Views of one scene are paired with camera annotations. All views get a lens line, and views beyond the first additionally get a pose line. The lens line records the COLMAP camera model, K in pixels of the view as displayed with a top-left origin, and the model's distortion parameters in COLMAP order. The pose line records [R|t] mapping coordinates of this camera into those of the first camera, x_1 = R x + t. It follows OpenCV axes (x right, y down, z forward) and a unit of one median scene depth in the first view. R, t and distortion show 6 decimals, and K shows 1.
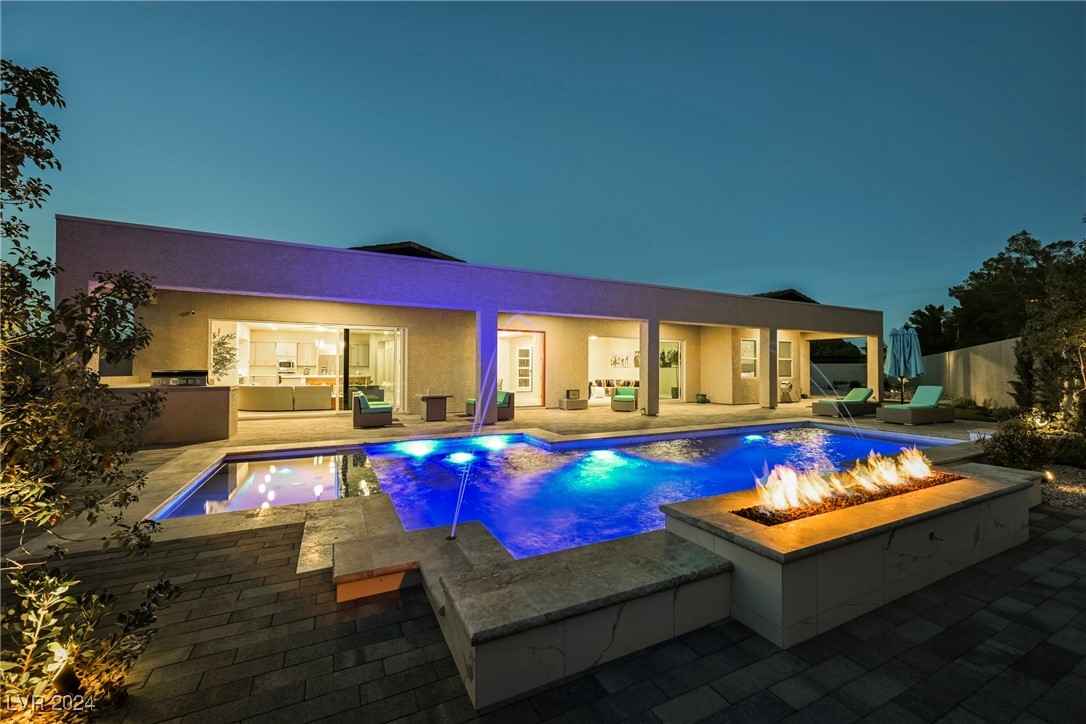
lens RADIAL K [[423.2, 0, 543.9], [0, 423.2, 363.1], [0, 0, 1]] dist [-0.001563, -0.000142]
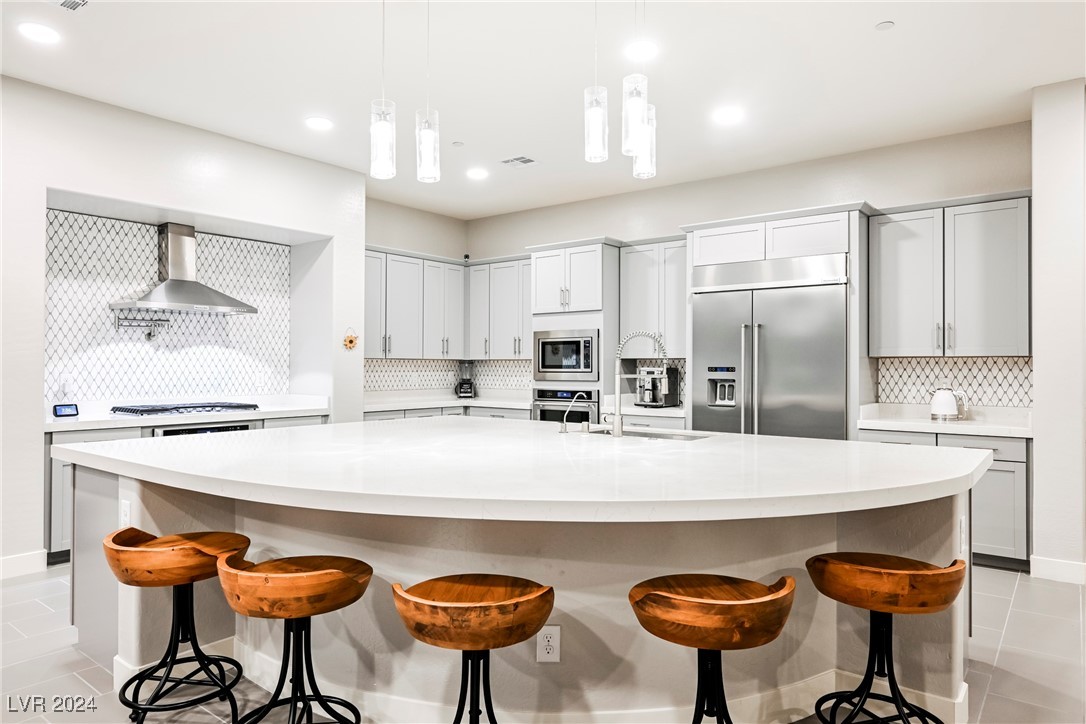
lens RADIAL K [[682.8, 0, 543.0], [0, 682.8, 362.0], [0, 0, 1]] dist [-0.001470, -0.000774]
pose [[0.434831, -0.008123, -0.900475, -0.503457], [0.012611, 0.999916, -0.002930, 0.012506], [0.900424, -0.010081, 0.434897, 1.336305]]
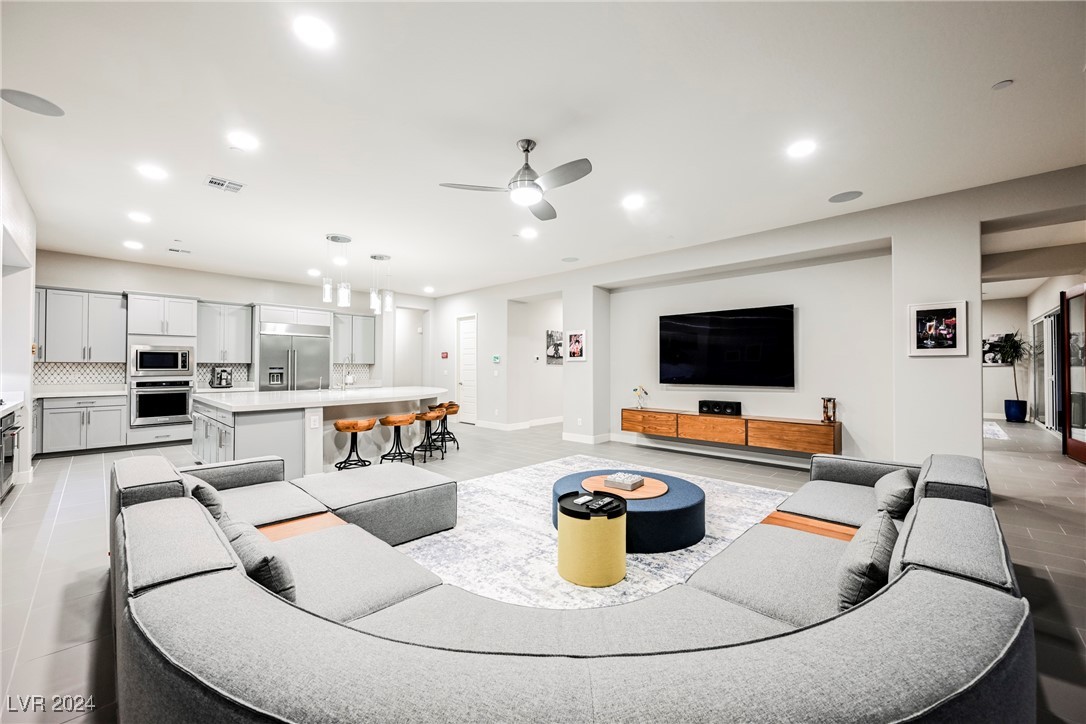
lens RADIAL K [[424.9, 0, 545.6], [0, 424.9, 362.1], [0, 0, 1]] dist [-0.003478, 0.000176]
pose [[0.937525, 0.001188, 0.347917, -0.690537], [-0.002840, 0.999987, 0.004238, 0.004295], [-0.347907, -0.004962, 0.937516, 0.901590]]
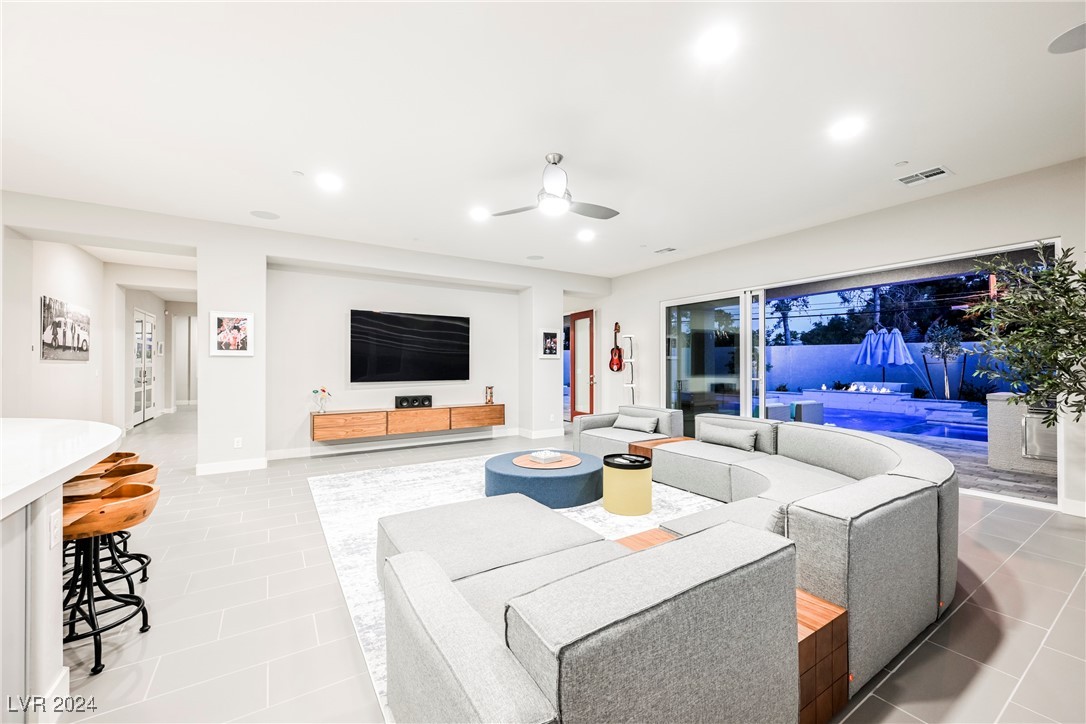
lens RADIAL K [[423.2, 0, 543.9], [0, 423.2, 363.1], [0, 0, 1]] dist [-0.001563, -0.000142]
pose [[-0.115142, 0.001920, 0.993347, -0.885040], [-0.015976, 0.999865, -0.003785, 0.008686], [-0.993221, -0.016305, -0.115095, 1.186542]]
